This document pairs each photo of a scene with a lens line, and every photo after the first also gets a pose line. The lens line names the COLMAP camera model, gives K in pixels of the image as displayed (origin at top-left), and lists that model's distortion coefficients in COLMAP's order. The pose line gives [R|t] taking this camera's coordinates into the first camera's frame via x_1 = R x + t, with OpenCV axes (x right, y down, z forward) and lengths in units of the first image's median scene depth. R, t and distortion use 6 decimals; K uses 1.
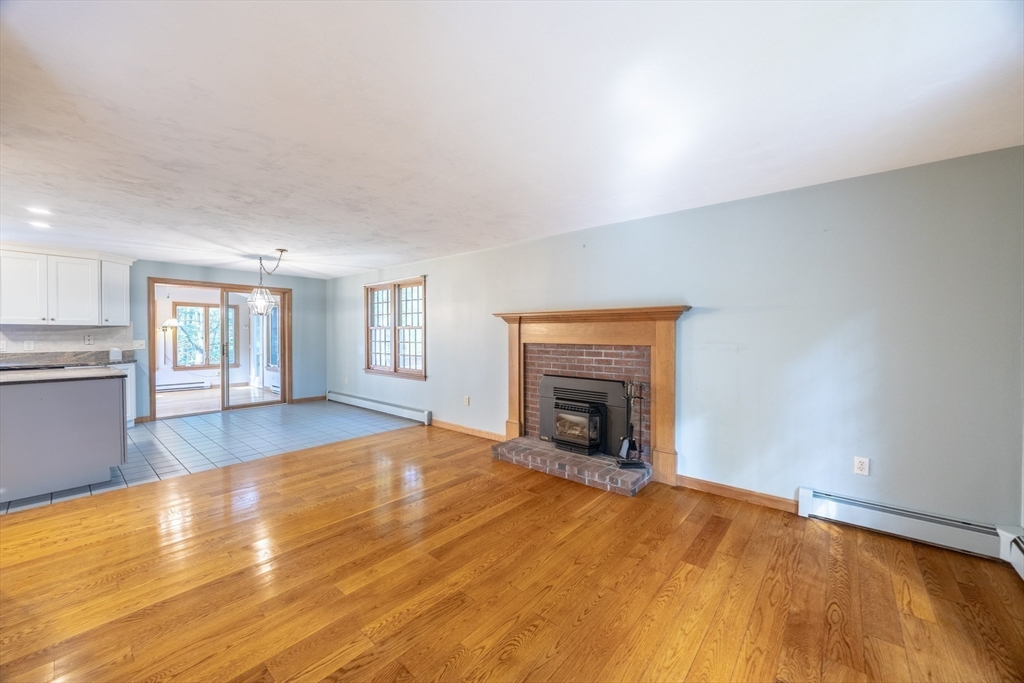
lens RADIAL K [[387.3, 0, 513.8], [0, 387.3, 338.5], [0, 0, 1]] dist [-0.002033, -0.000272]
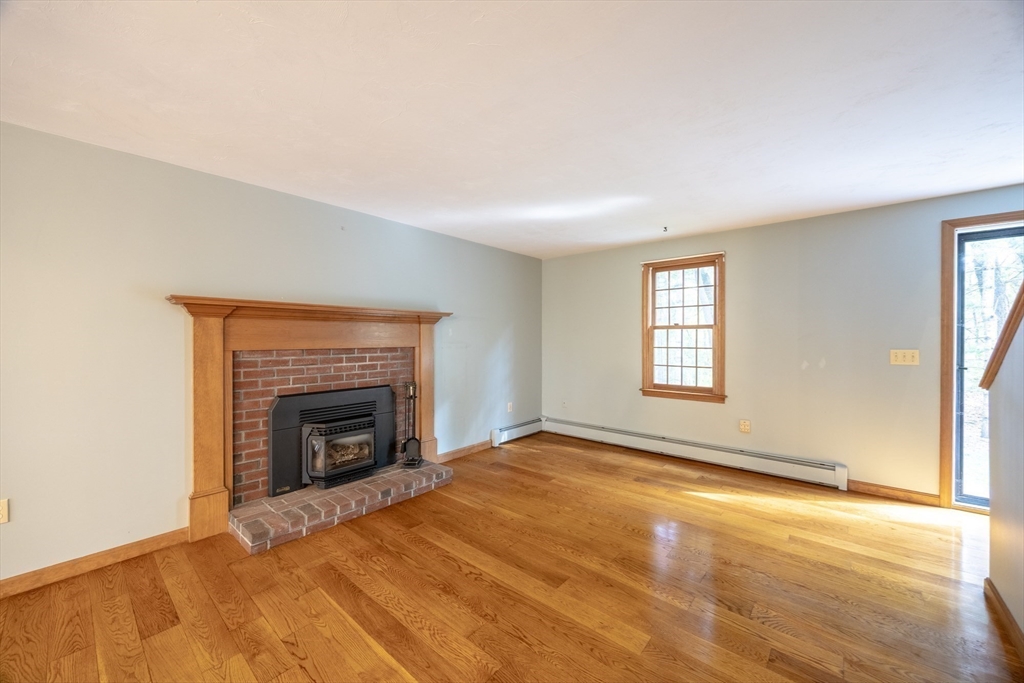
lens RADIAL K [[387.3, 0, 516.9], [0, 387.3, 338.3], [0, 0, 1]] dist [-0.002033, -0.000272]
pose [[0.004409, -0.004003, 0.999982, -0.696774], [0.011256, 0.999929, 0.003953, -0.005945], [-0.999927, 0.011239, 0.004454, 0.691720]]
